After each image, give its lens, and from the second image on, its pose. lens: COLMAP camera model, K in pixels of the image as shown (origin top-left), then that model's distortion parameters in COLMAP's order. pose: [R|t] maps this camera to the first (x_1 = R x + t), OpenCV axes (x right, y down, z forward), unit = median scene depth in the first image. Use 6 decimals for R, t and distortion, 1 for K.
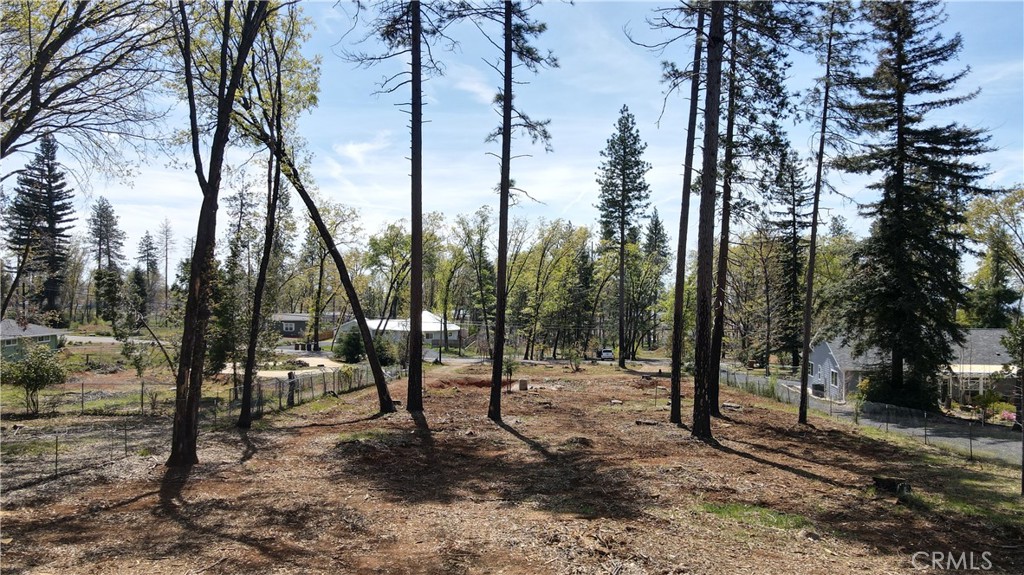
lens RADIAL K [[755.6, 0, 506.2], [0, 755.6, 283.9], [0, 0, 1]] dist [-0.002997, 0.039422]
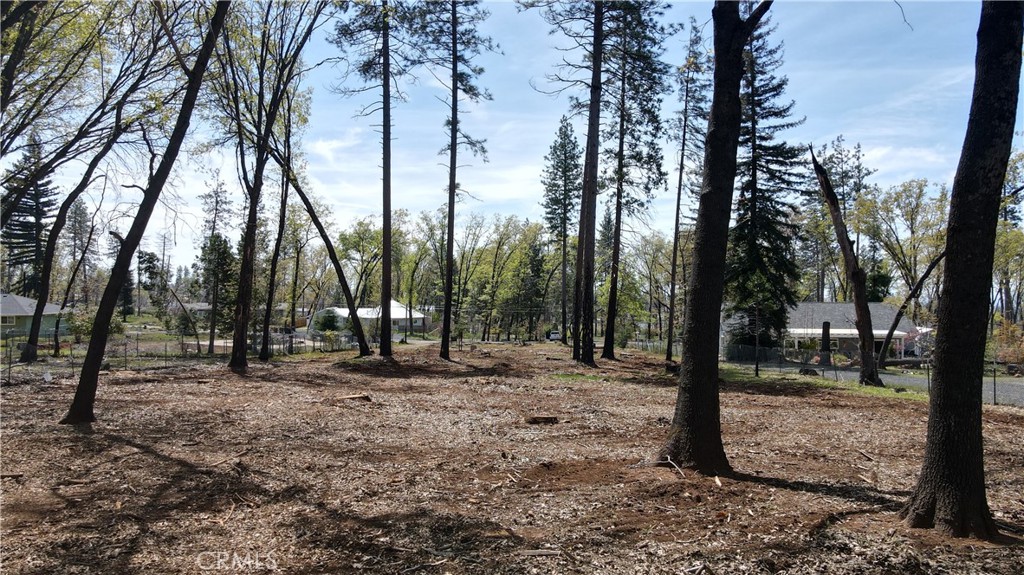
lens RADIAL K [[755.6, 0, 506.2], [0, 755.6, 283.9], [0, 0, 1]] dist [-0.002997, 0.039422]
pose [[0.999017, -0.001891, 0.044293, 0.014961], [0.001808, 0.999997, 0.001918, 0.017975], [-0.044296, -0.001836, 0.999017, -0.158820]]
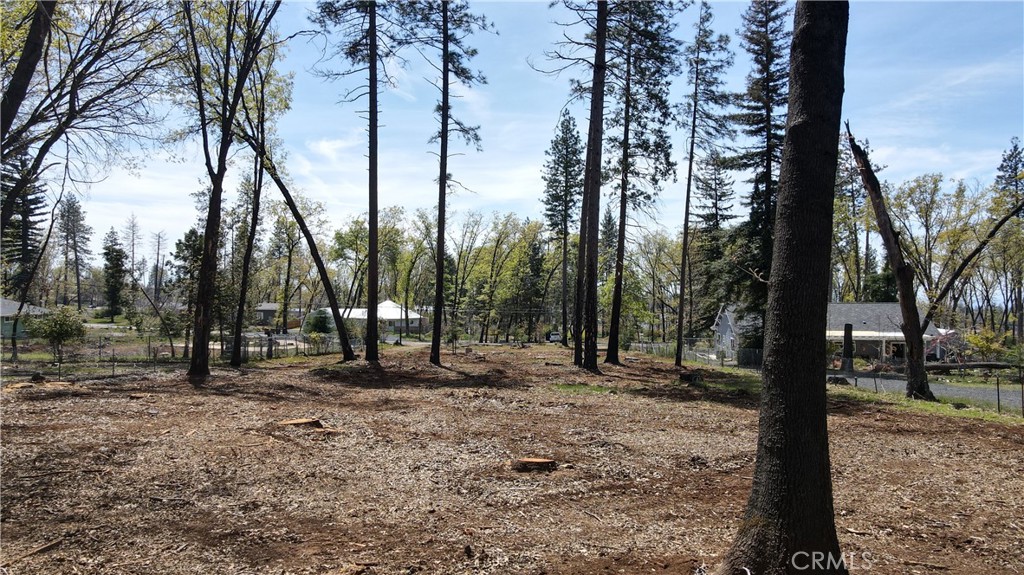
lens RADIAL K [[755.6, 0, 506.2], [0, 755.6, 283.9], [0, 0, 1]] dist [-0.002997, 0.039422]
pose [[0.999042, -0.001684, 0.043724, 0.020541], [0.001617, 0.999997, 0.001576, 0.019170], [-0.043727, -0.001504, 0.999042, -0.111986]]
